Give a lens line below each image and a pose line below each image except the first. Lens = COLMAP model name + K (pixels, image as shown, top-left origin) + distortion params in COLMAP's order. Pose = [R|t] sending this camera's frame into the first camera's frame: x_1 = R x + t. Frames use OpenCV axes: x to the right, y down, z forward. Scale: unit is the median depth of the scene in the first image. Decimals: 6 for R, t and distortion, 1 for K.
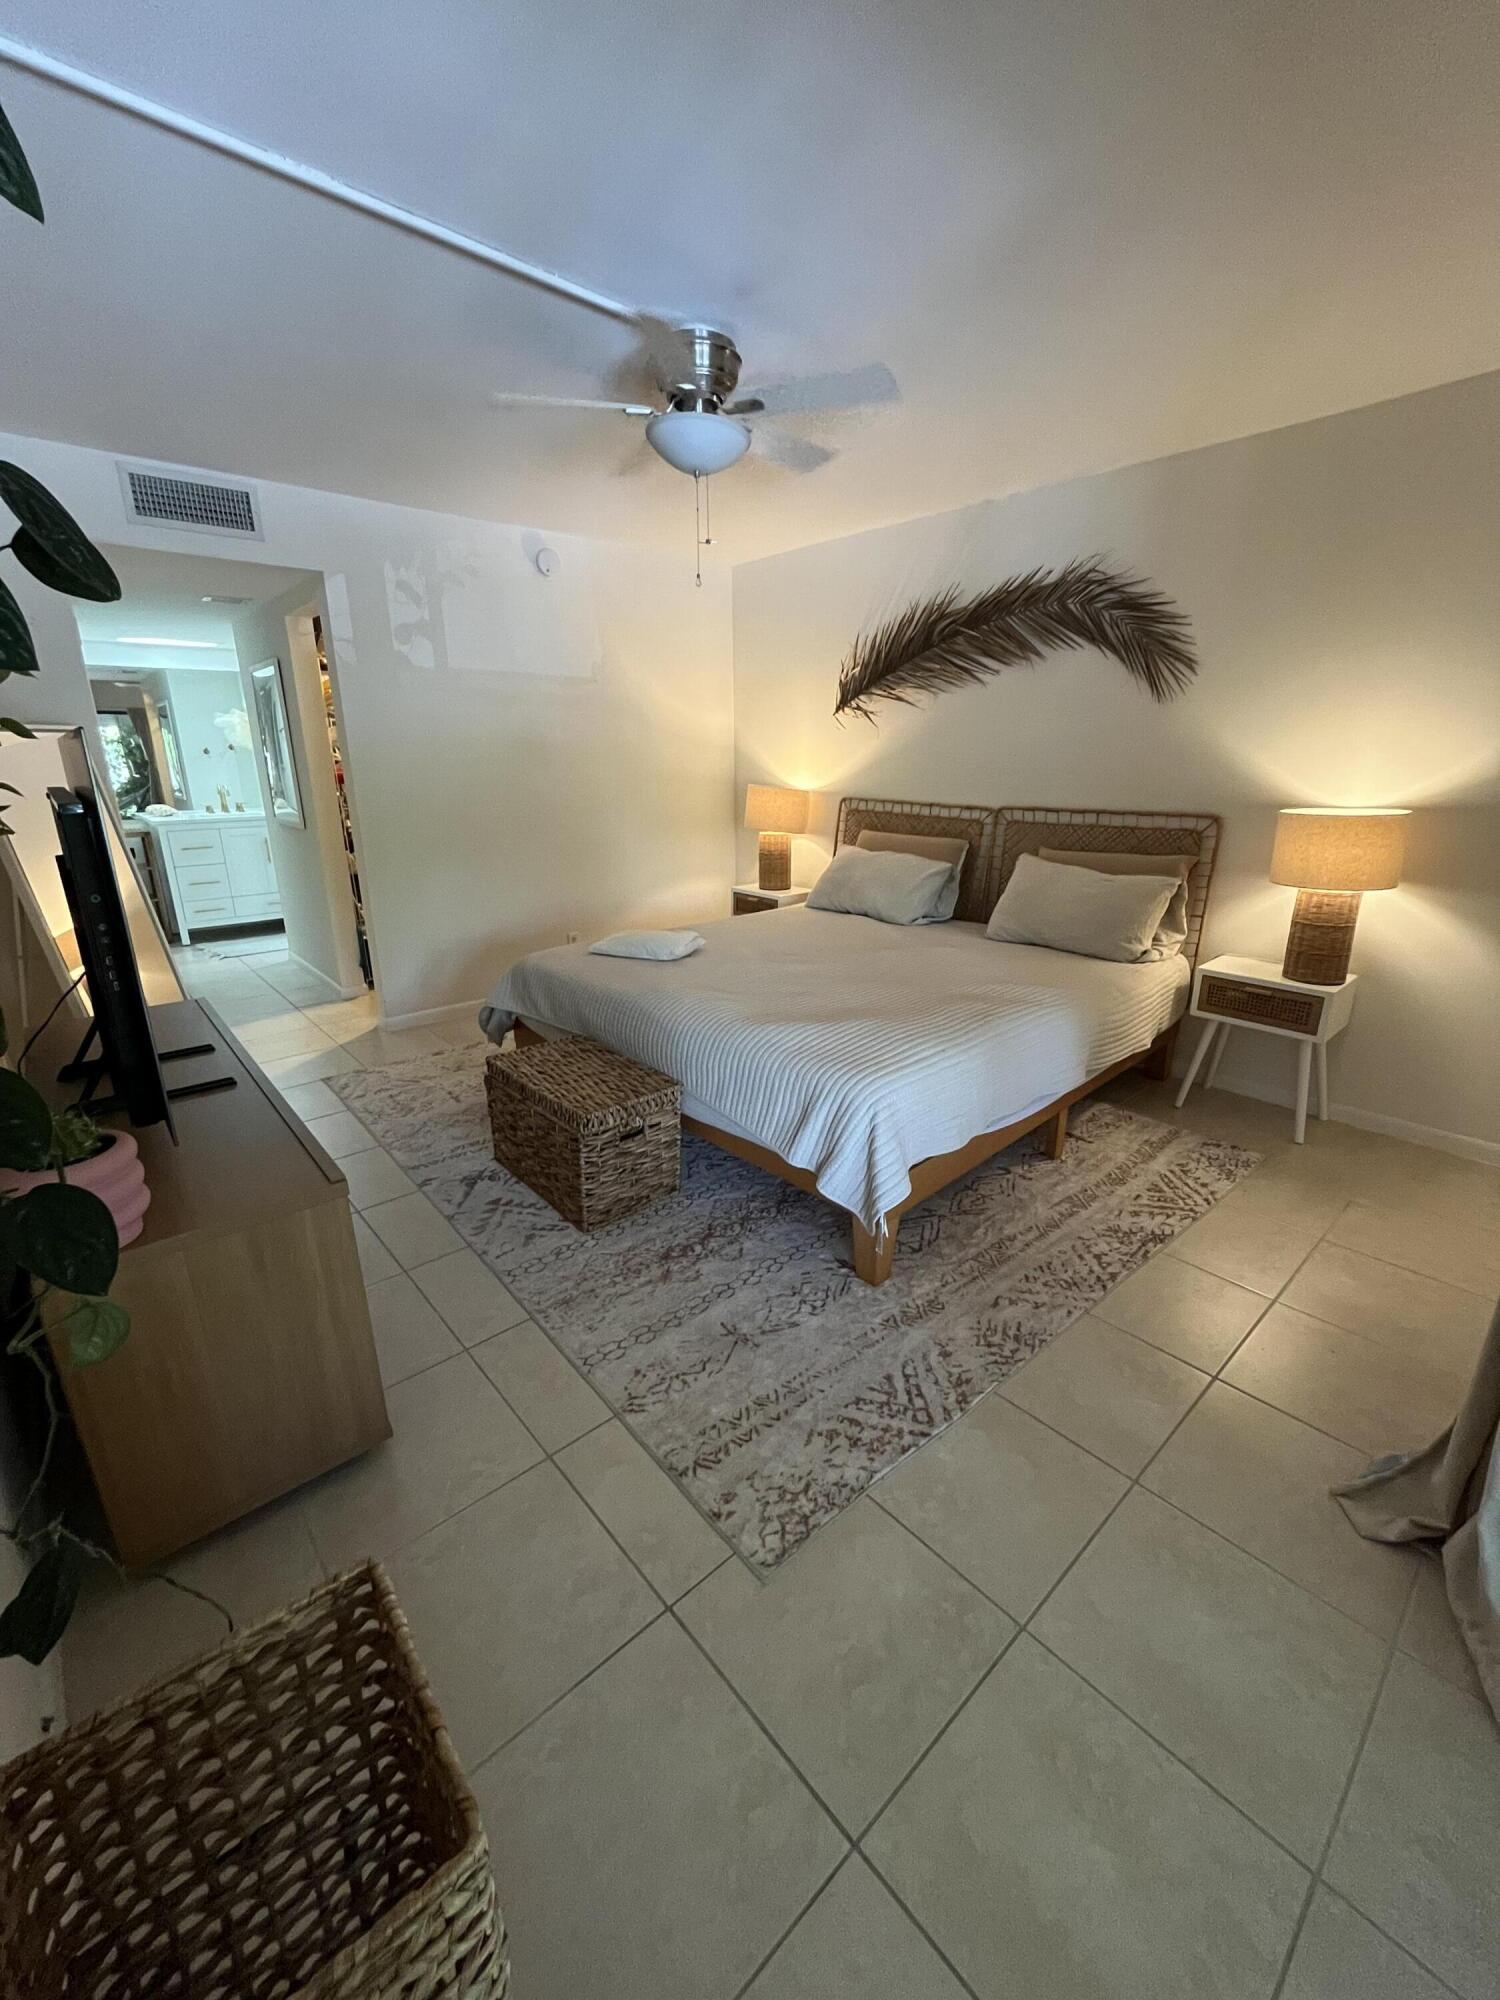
lens RADIAL K [[806.9, 0, 752.5], [0, 806.9, 996.0], [0, 0, 1]] dist [0.002462, -0.000906]
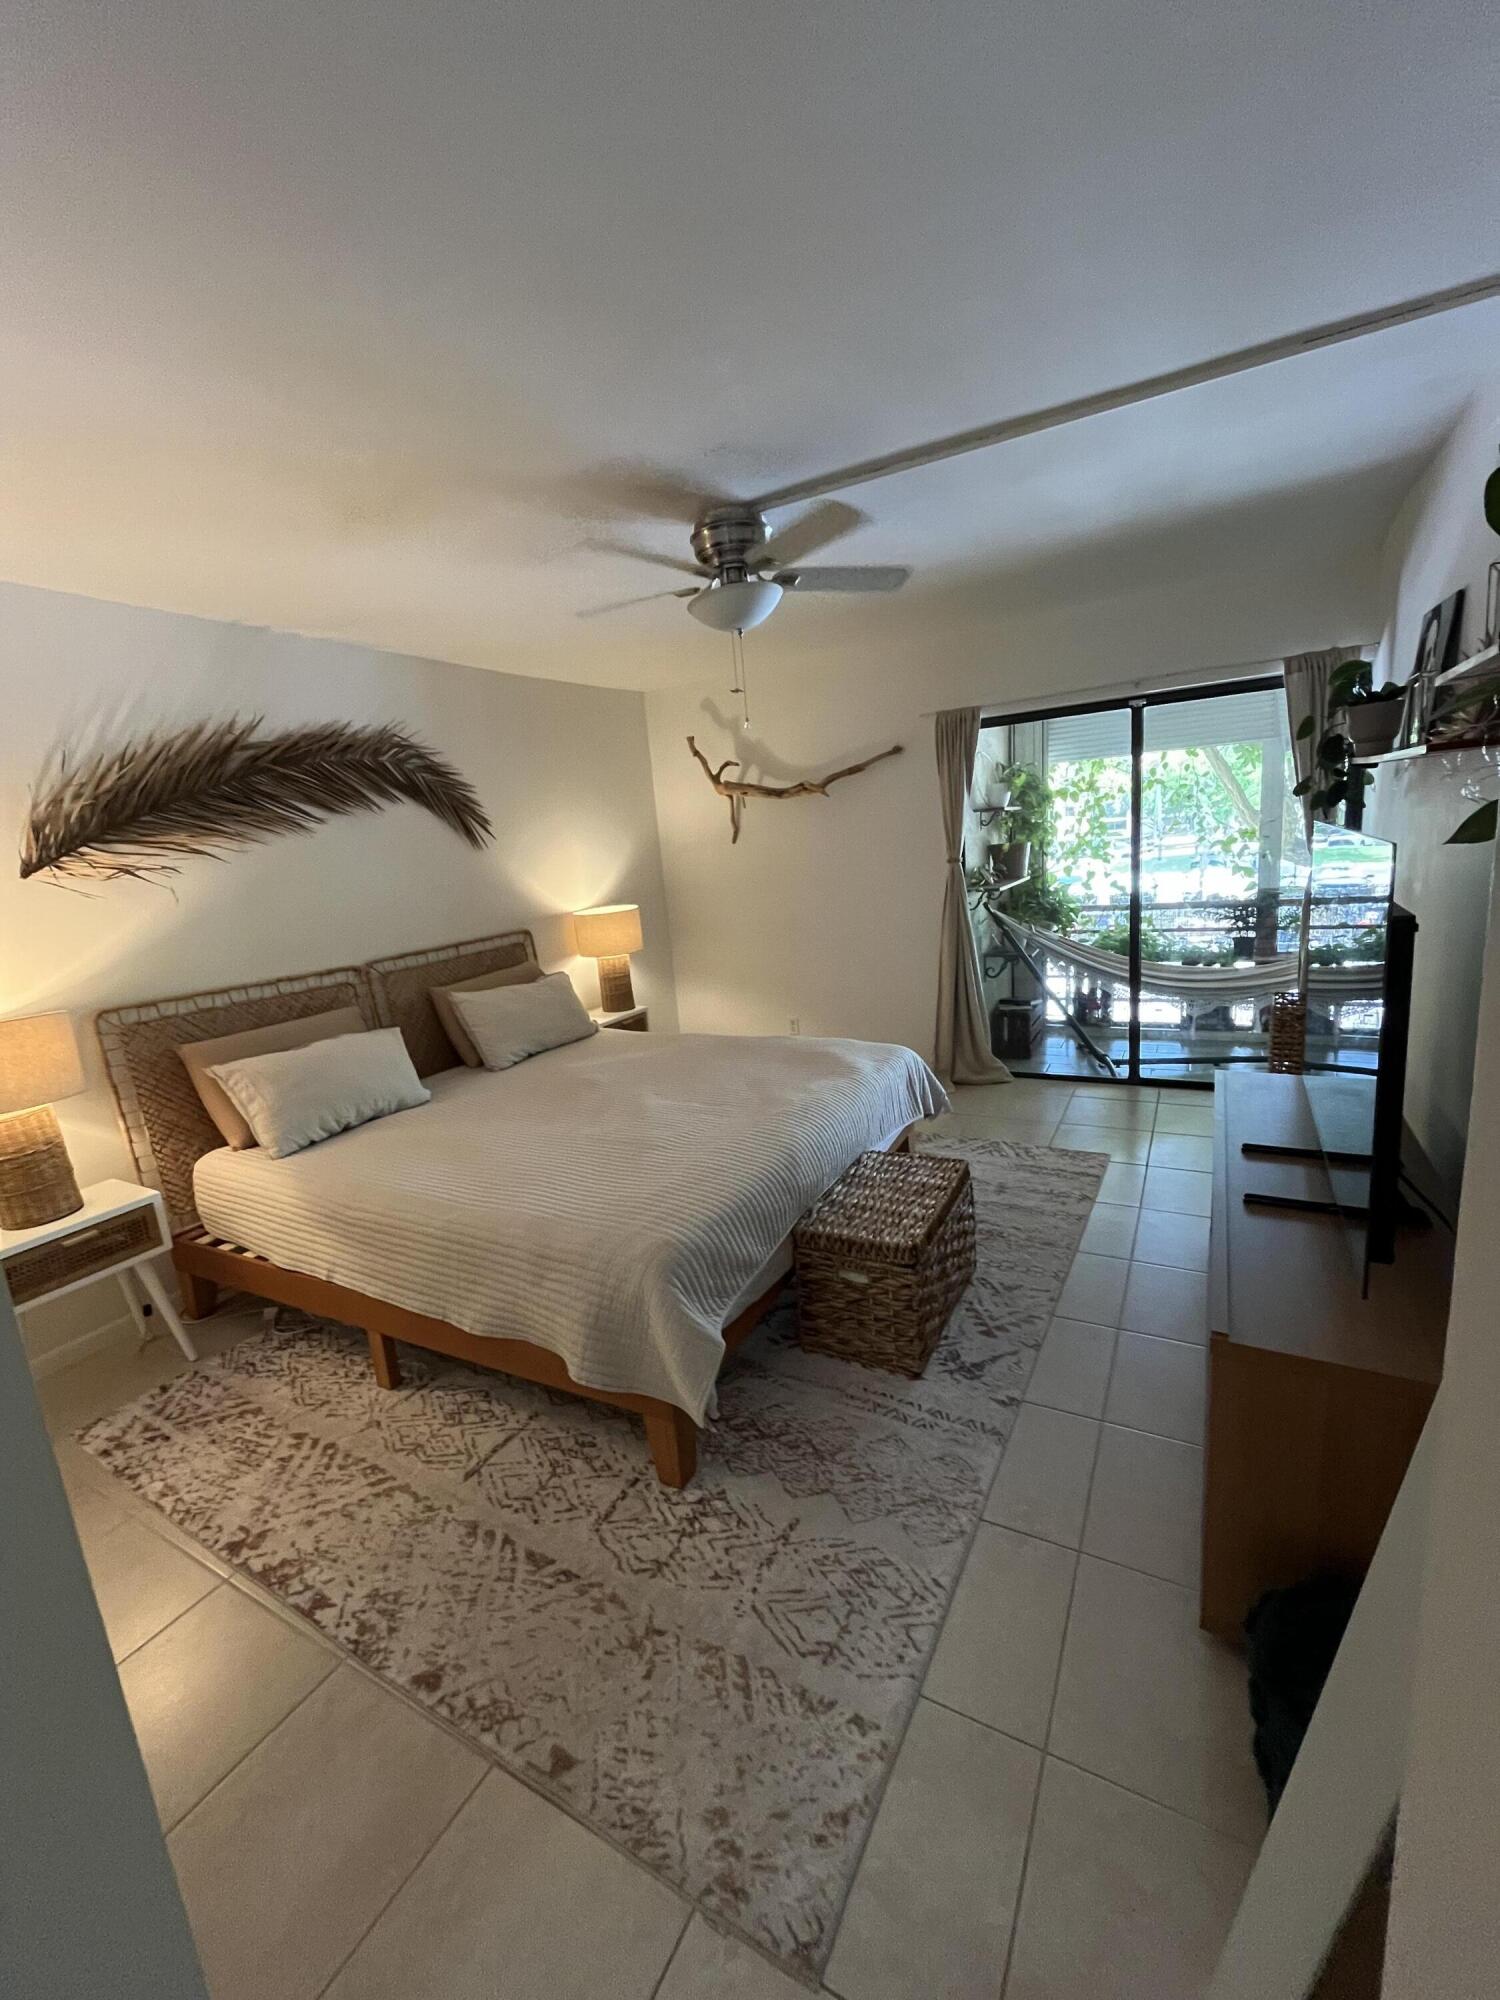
lens RADIAL K [[806.9, 0, 752.8], [0, 806.9, 1001.1], [0, 0, 1]] dist [0.002462, -0.000906]
pose [[-0.329792, -0.148883, 0.932240, -0.772179], [0.359393, 0.893331, 0.269809, -0.320058], [-0.872968, 0.424021, -0.241106, 0.968003]]
